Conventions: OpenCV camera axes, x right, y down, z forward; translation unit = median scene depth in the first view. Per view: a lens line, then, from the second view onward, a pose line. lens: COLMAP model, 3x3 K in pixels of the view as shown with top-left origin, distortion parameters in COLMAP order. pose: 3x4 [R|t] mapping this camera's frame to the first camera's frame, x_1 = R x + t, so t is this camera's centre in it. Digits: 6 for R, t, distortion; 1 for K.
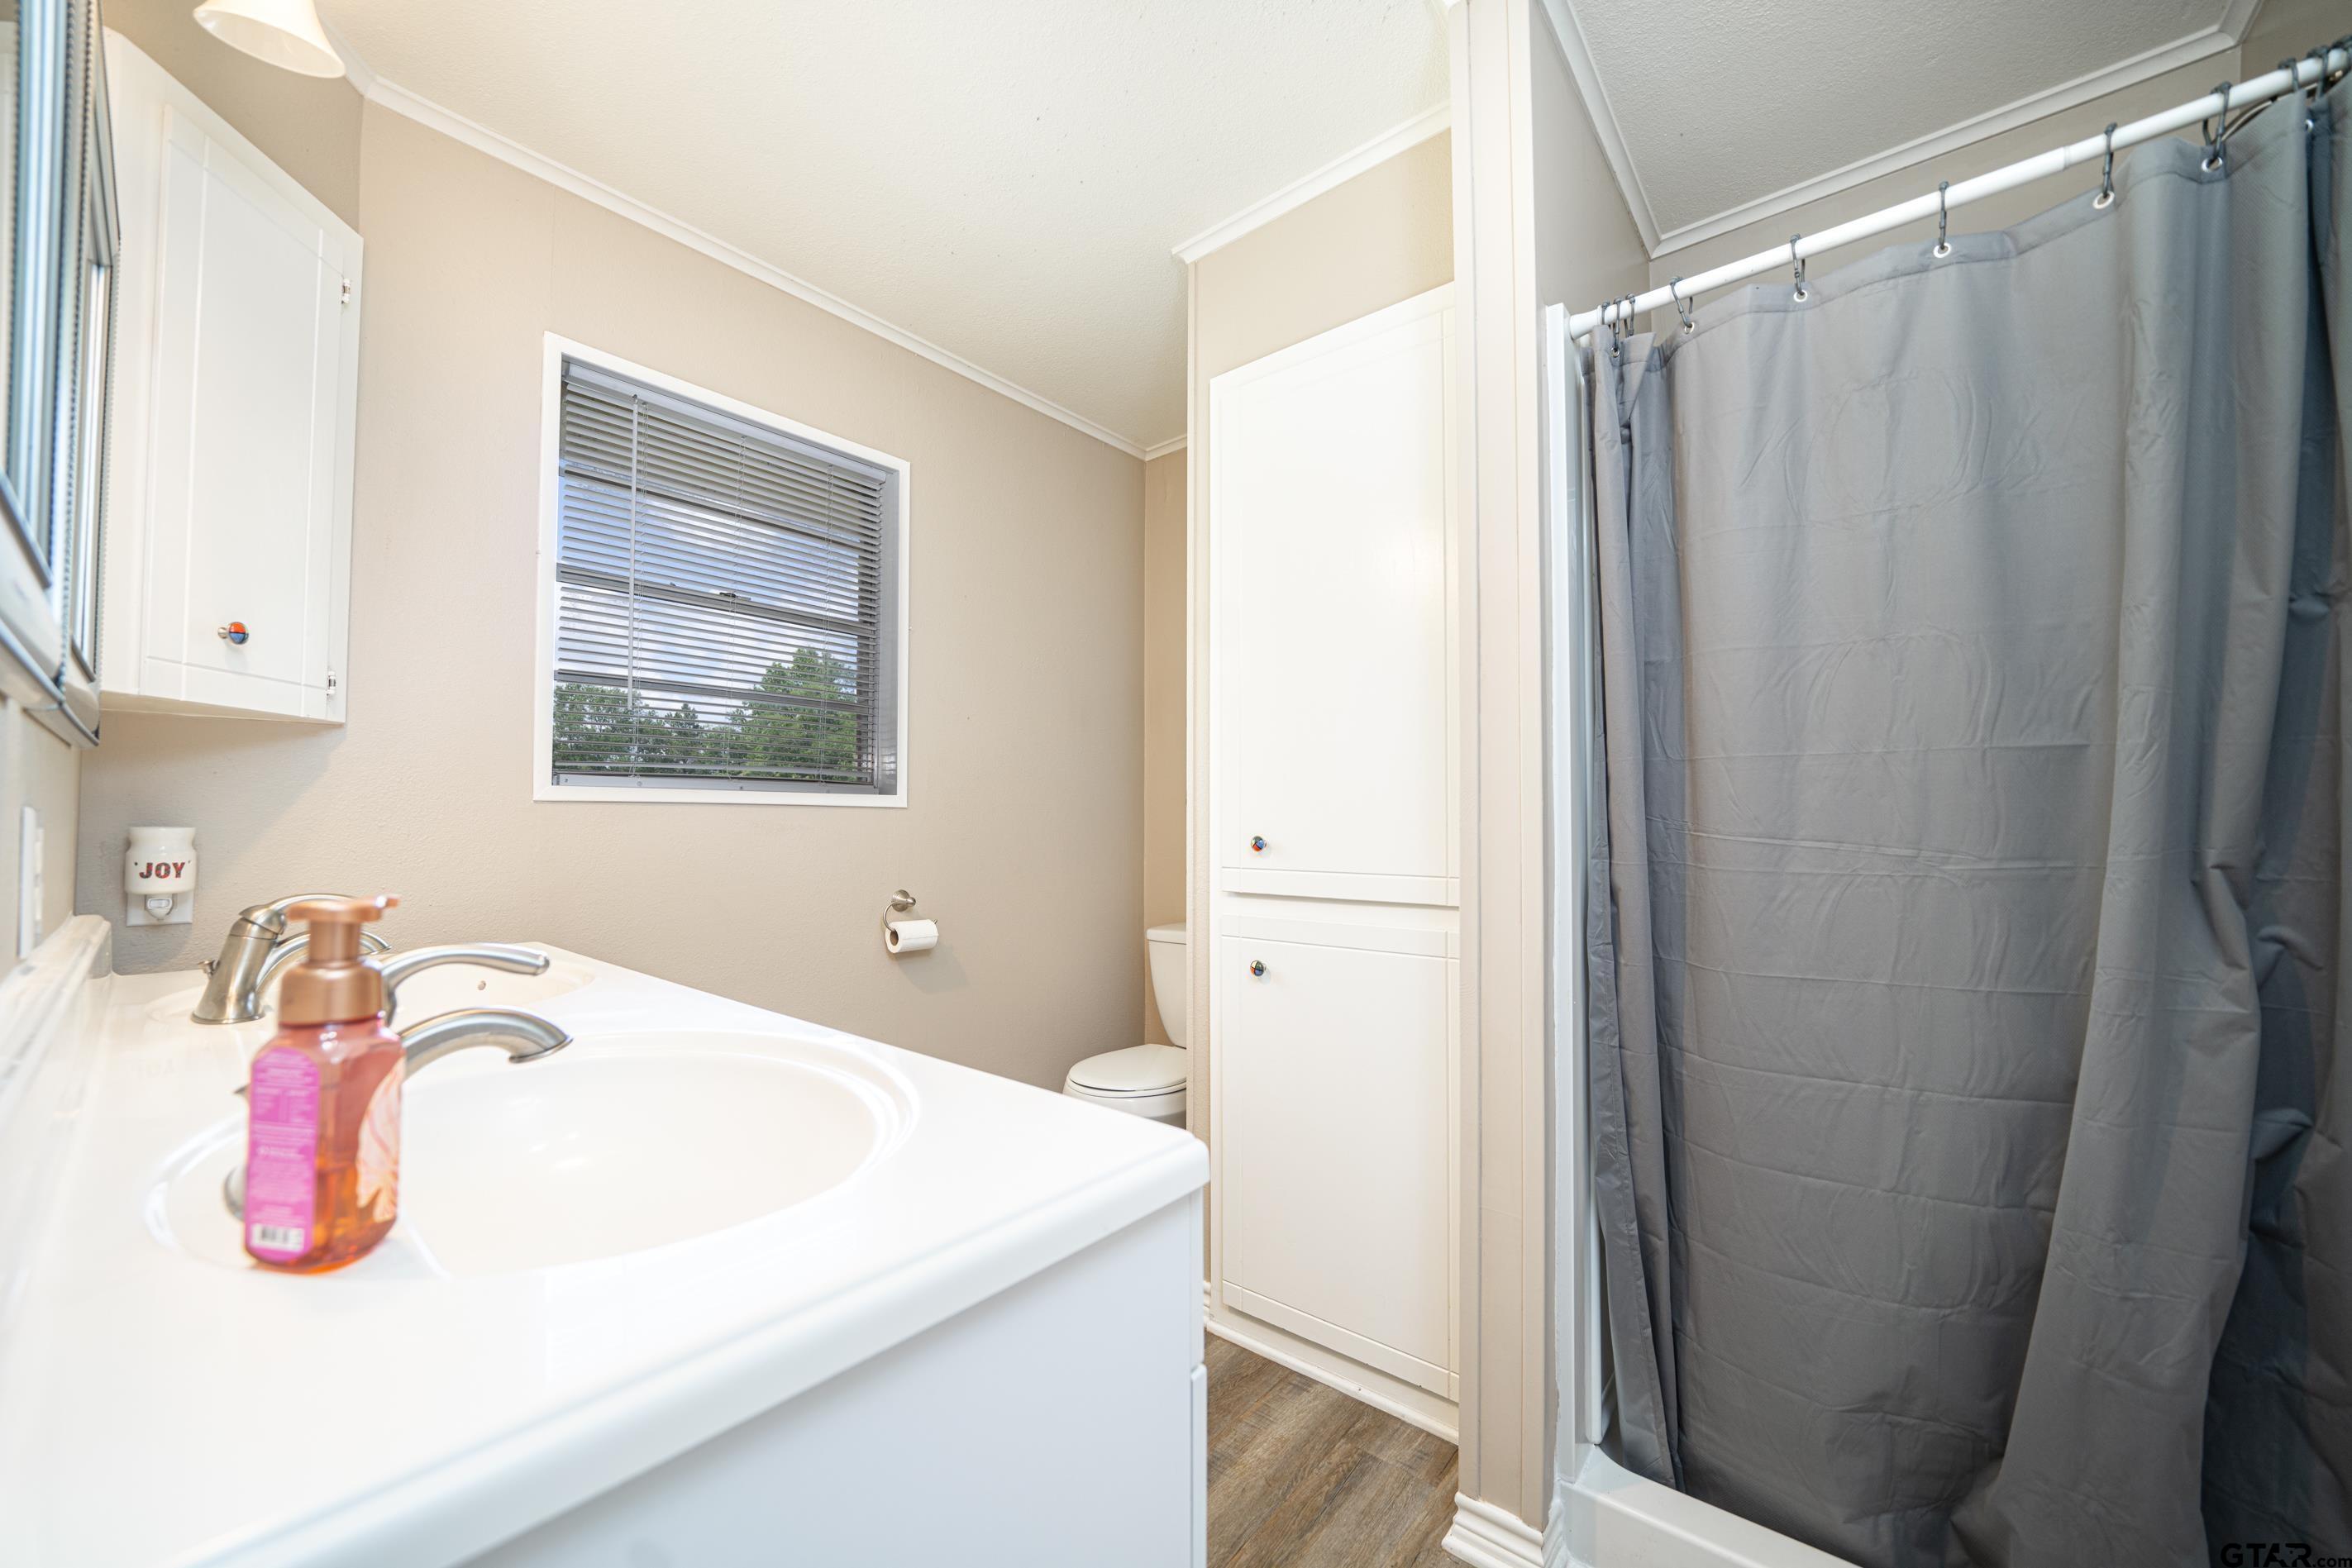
lens RADIAL K [[862.0, 0, 1174.7], [0, 862.0, 793.9], [0, 0, 1]] dist [-0.000971, -0.000135]
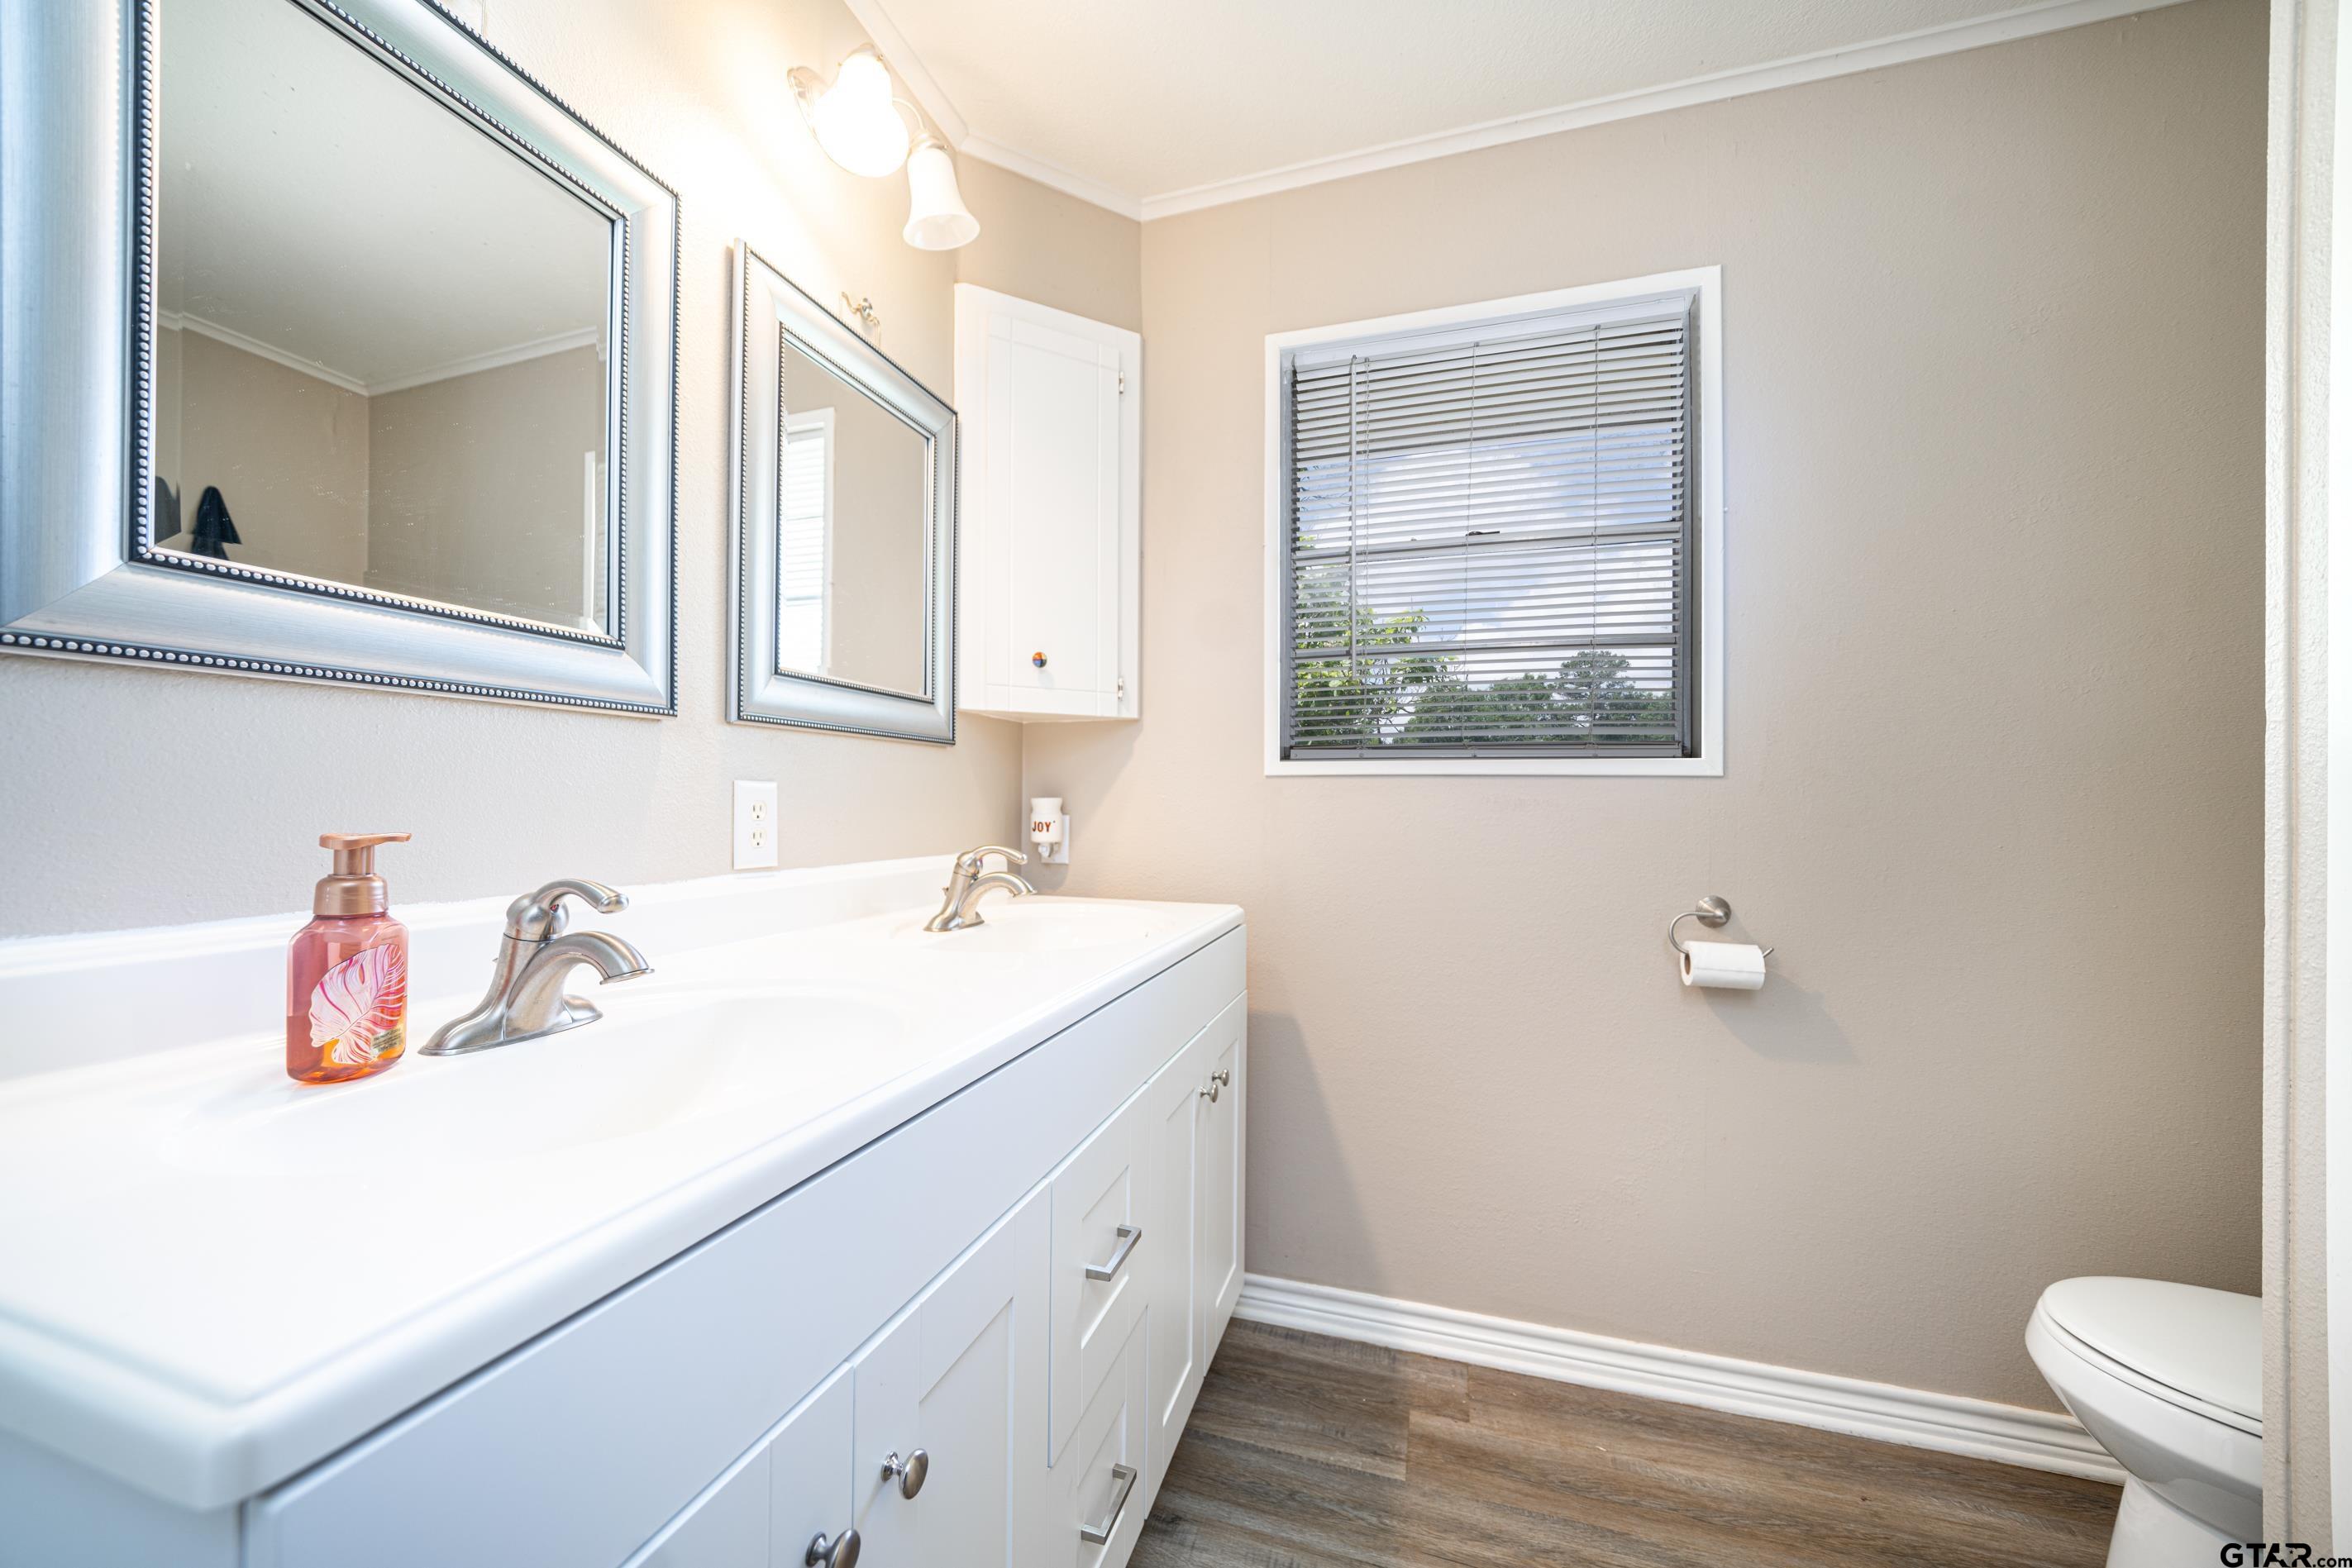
lens RADIAL K [[862.0, 0, 1170.2], [0, 862.0, 801.4], [0, 0, 1]] dist [-0.000971, -0.000135]
pose [[0.375537, -0.008170, -0.926771, 0.208854], [0.024017, 0.999711, 0.000919, 0.035100], [0.926496, -0.022603, 0.375625, 0.475327]]
